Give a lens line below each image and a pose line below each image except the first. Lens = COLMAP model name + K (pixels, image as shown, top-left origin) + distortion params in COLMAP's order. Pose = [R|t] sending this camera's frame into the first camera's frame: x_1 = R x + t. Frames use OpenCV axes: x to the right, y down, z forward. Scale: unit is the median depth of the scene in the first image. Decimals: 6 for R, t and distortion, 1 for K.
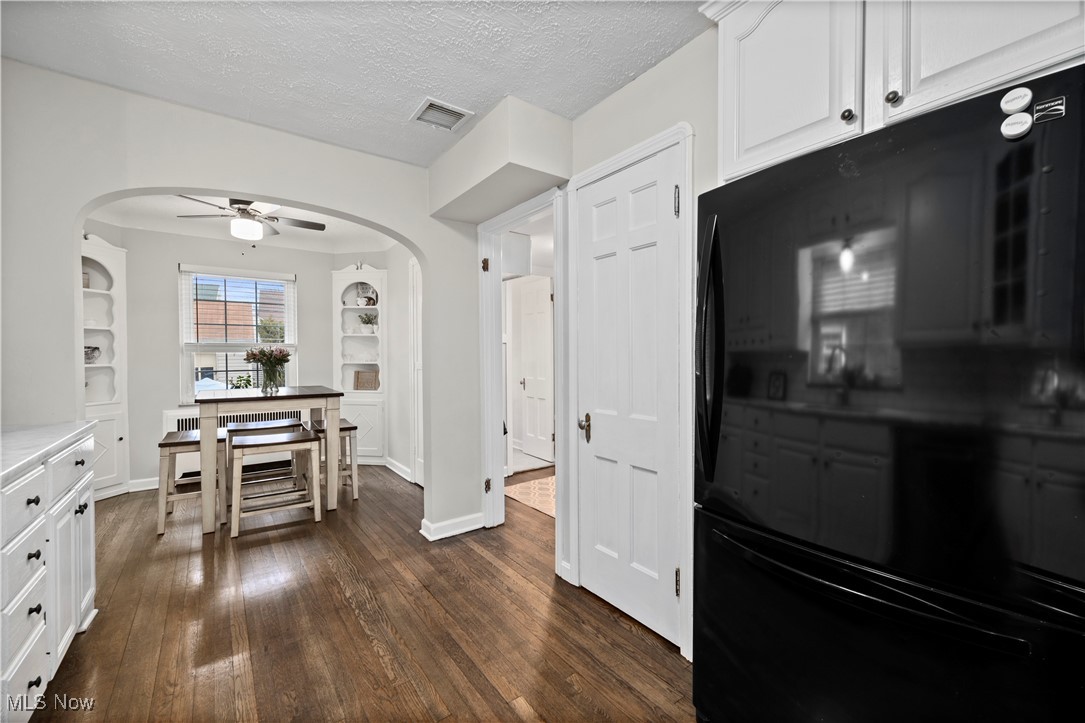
lens RADIAL K [[434.9, 0, 539.9], [0, 434.9, 363.5], [0, 0, 1]] dist [0.008715, -0.000835]
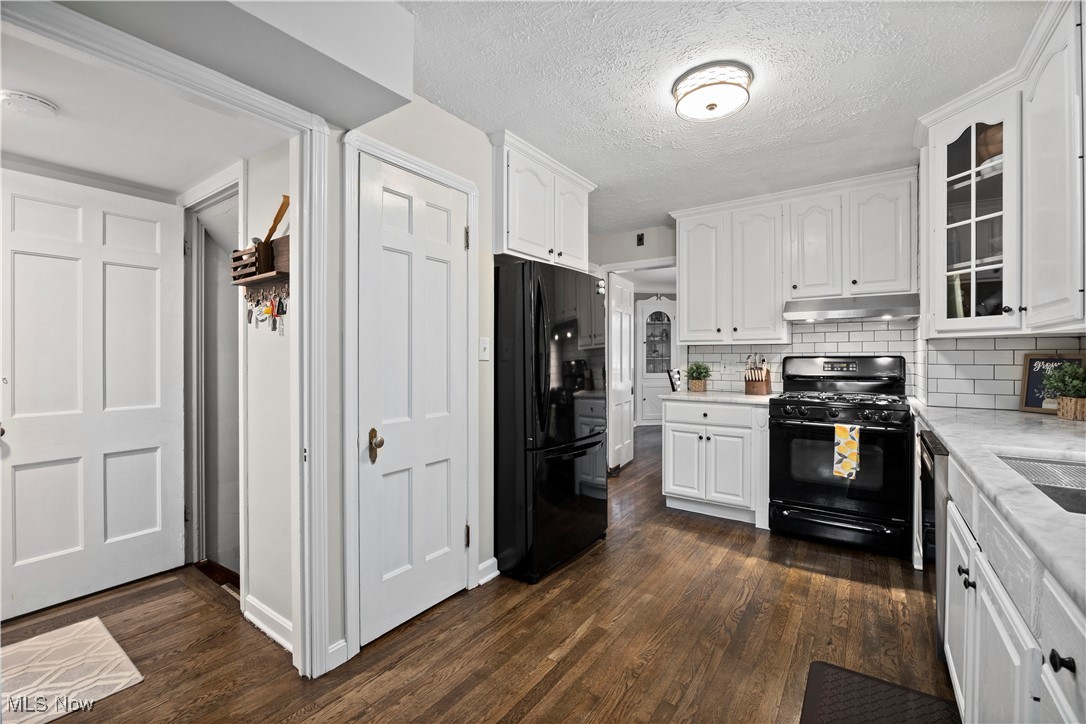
lens RADIAL K [[457.9, 0, 547.6], [0, 457.9, 359.8], [0, 0, 1]] dist [-0.009214, 0.000310]
pose [[-0.318987, -0.005377, 0.947744, -0.809350], [0.014299, 0.999843, 0.010485, -0.019739], [-0.947651, 0.016896, -0.318860, 0.946122]]
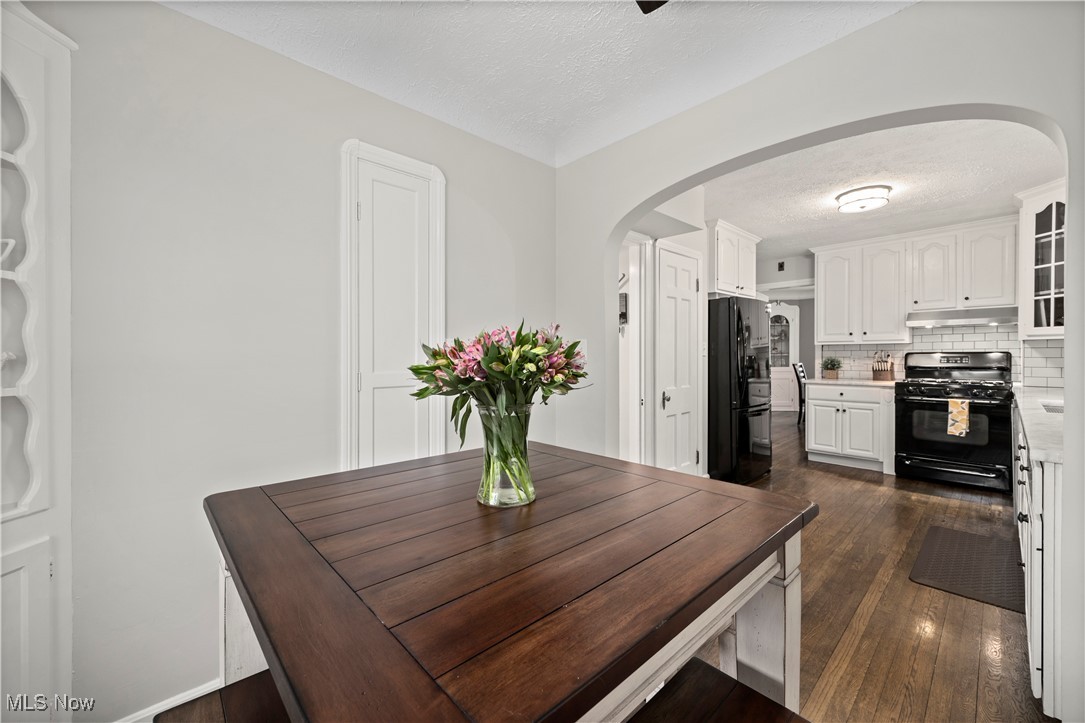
lens RADIAL K [[434.9, 0, 542.1], [0, 434.9, 361.0], [0, 0, 1]] dist [0.008715, -0.000835]
pose [[-0.123744, -0.013096, 0.992228, -1.399133], [0.019915, 0.999679, 0.015678, -0.029539], [-0.992114, 0.021701, -0.123444, 1.615865]]
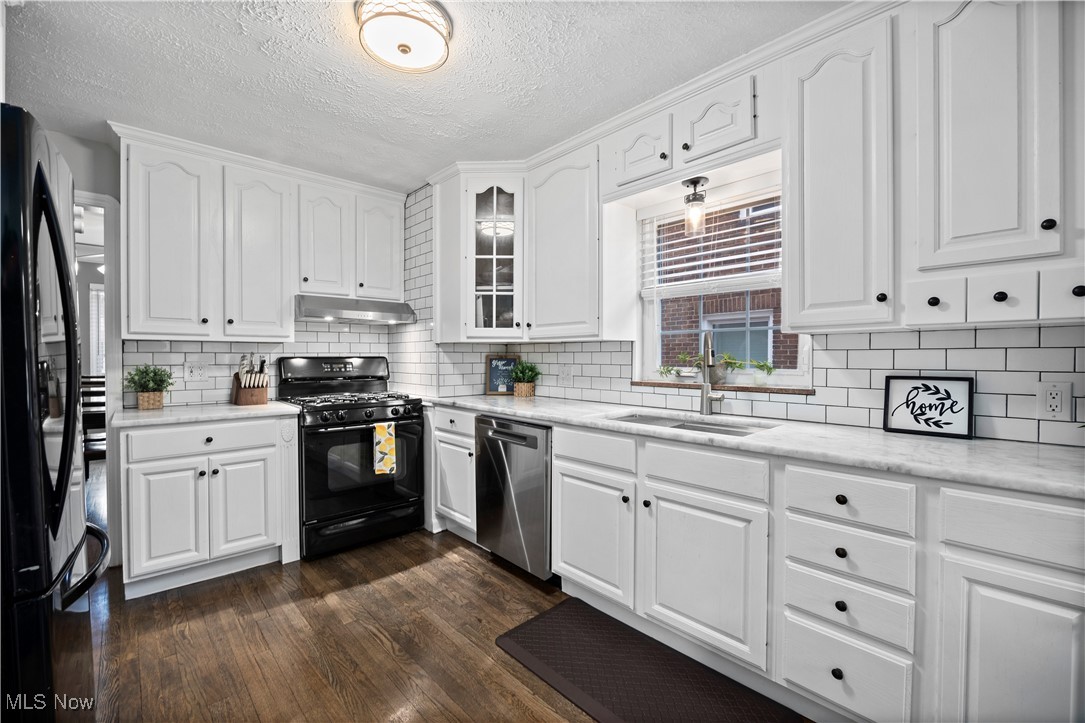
lens RADIAL K [[457.5, 0, 537.7], [0, 457.5, 362.9], [0, 0, 1]] dist [-0.009214, 0.000310]
pose [[-0.994421, 0.003337, -0.105436, -0.190277], [0.000448, 0.999624, 0.027418, -0.022393], [0.105488, 0.027218, -0.994048, 1.105579]]
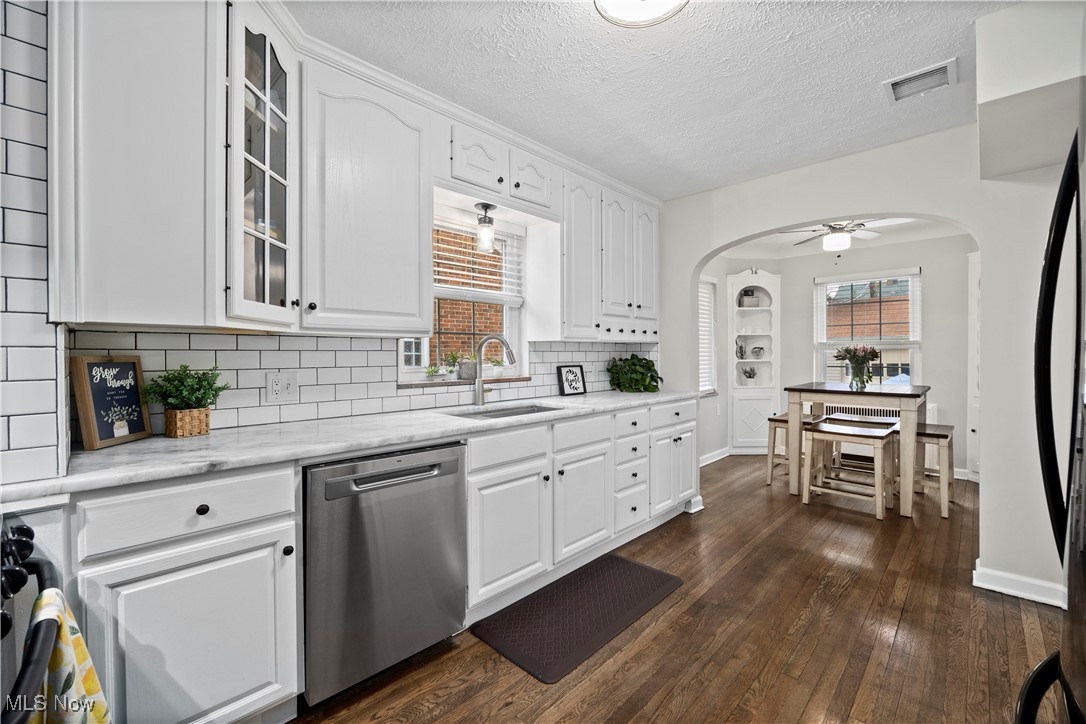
lens RADIAL K [[457.9, 0, 561.6], [0, 457.9, 356.0], [0, 0, 1]] dist [-0.009214, 0.000310]
pose [[0.189518, 0.003677, -0.981870, 0.541493], [-0.008348, 0.999963, 0.002133, -0.012606], [0.981842, 0.007792, 0.189542, 0.120897]]
